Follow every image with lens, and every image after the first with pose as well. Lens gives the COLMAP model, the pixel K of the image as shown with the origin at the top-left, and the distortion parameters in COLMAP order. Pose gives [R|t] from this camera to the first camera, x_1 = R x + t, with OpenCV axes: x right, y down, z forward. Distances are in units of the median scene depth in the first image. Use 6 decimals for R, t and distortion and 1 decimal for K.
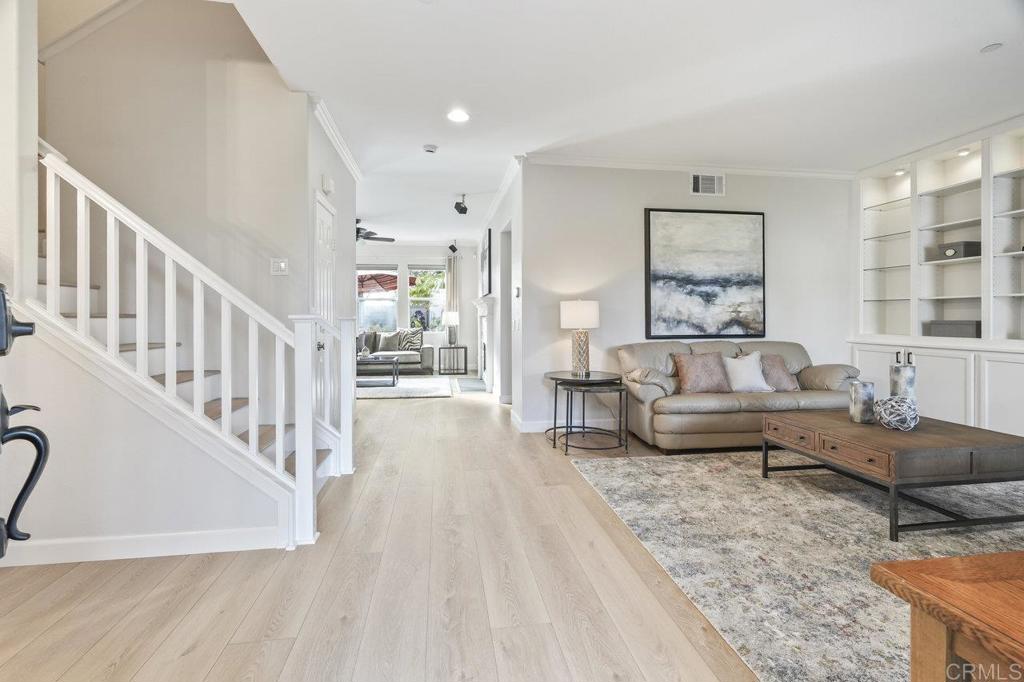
lens RADIAL K [[465.7, 0, 513.3], [0, 465.7, 315.7], [0, 0, 1]] dist [-0.015823, 0.000351]
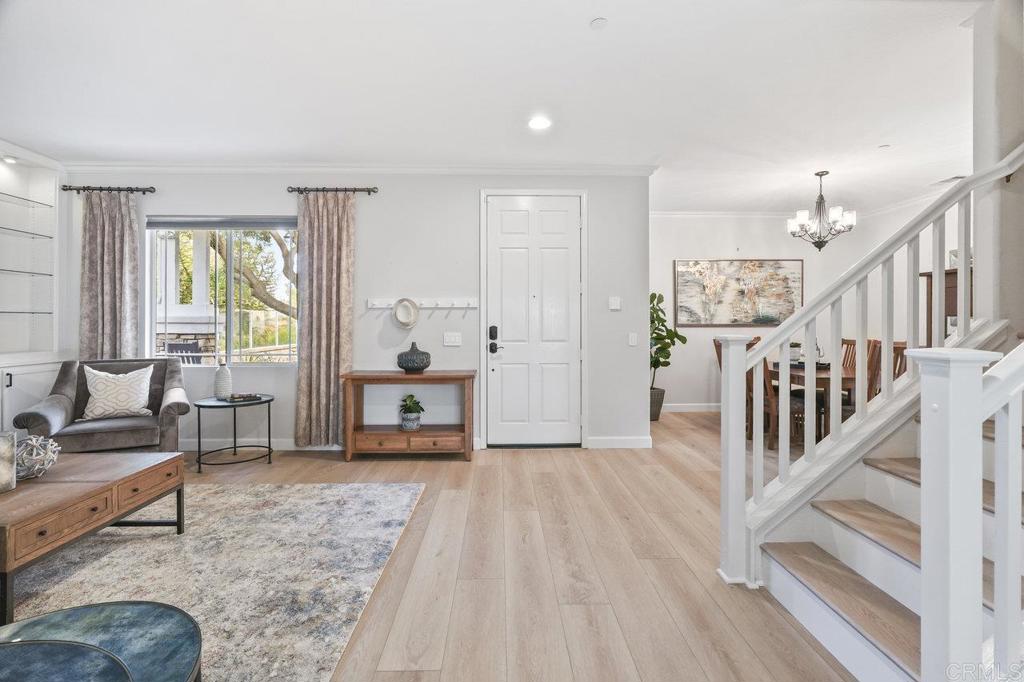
lens RADIAL K [[465.7, 0, 513.3], [0, 465.7, 315.7], [0, 0, 1]] dist [-0.015823, 0.000351]
pose [[-0.991925, 0.003198, 0.126782, -0.062867], [0.000588, 0.999787, -0.020622, -0.011166], [-0.126821, -0.020381, -0.991716, 0.970790]]
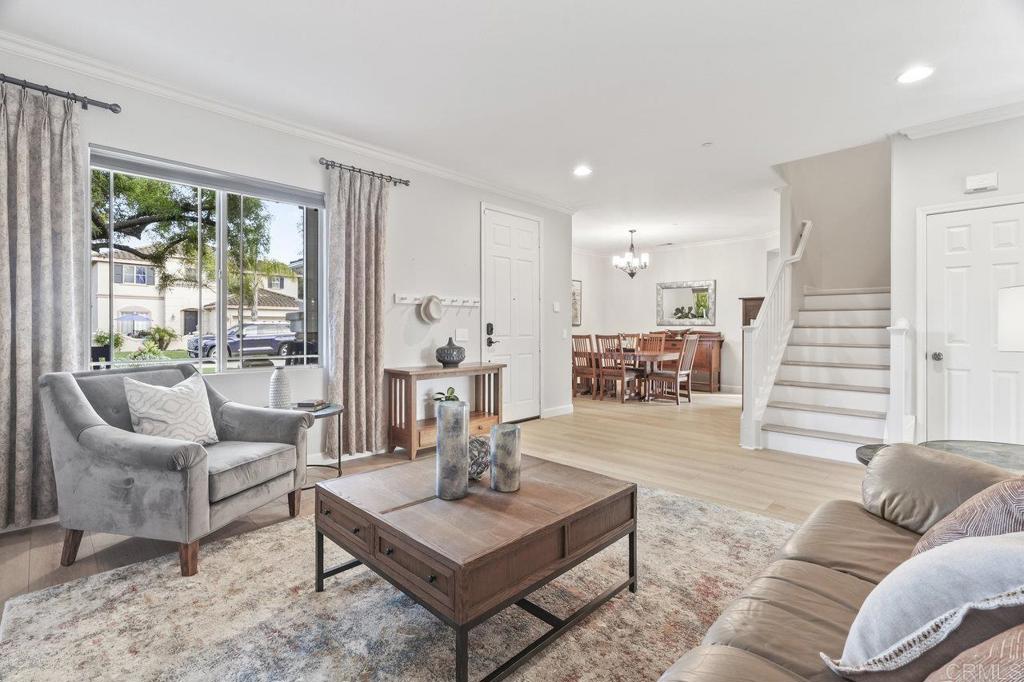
lens RADIAL K [[465.7, 0, 513.3], [0, 465.7, 315.7], [0, 0, 1]] dist [-0.015823, 0.000351]
pose [[-0.795556, -0.018506, -0.605598, 0.711026], [-0.003069, 0.999644, -0.026515, 0.001523], [0.605873, -0.019235, -0.795329, 0.937290]]
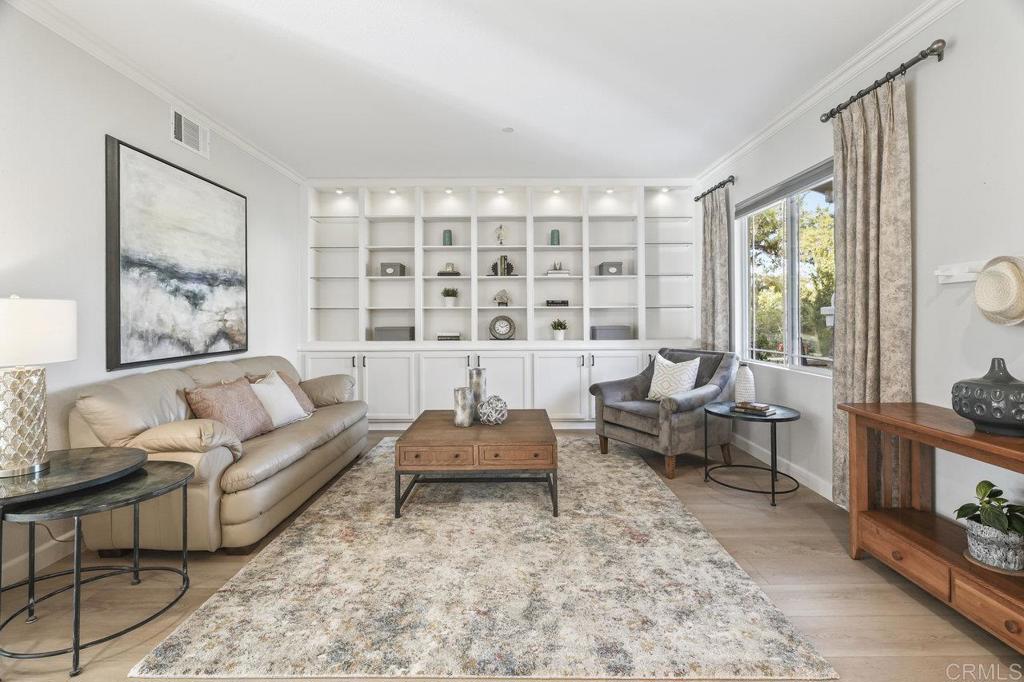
lens RADIAL K [[465.7, 0, 513.3], [0, 465.7, 315.7], [0, 0, 1]] dist [-0.015823, 0.000351]
pose [[0.151723, 0.003592, 0.988416, -0.183654], [0.001109, 0.999992, -0.003805, -0.013166], [-0.988422, 0.001674, 0.151718, 0.441718]]
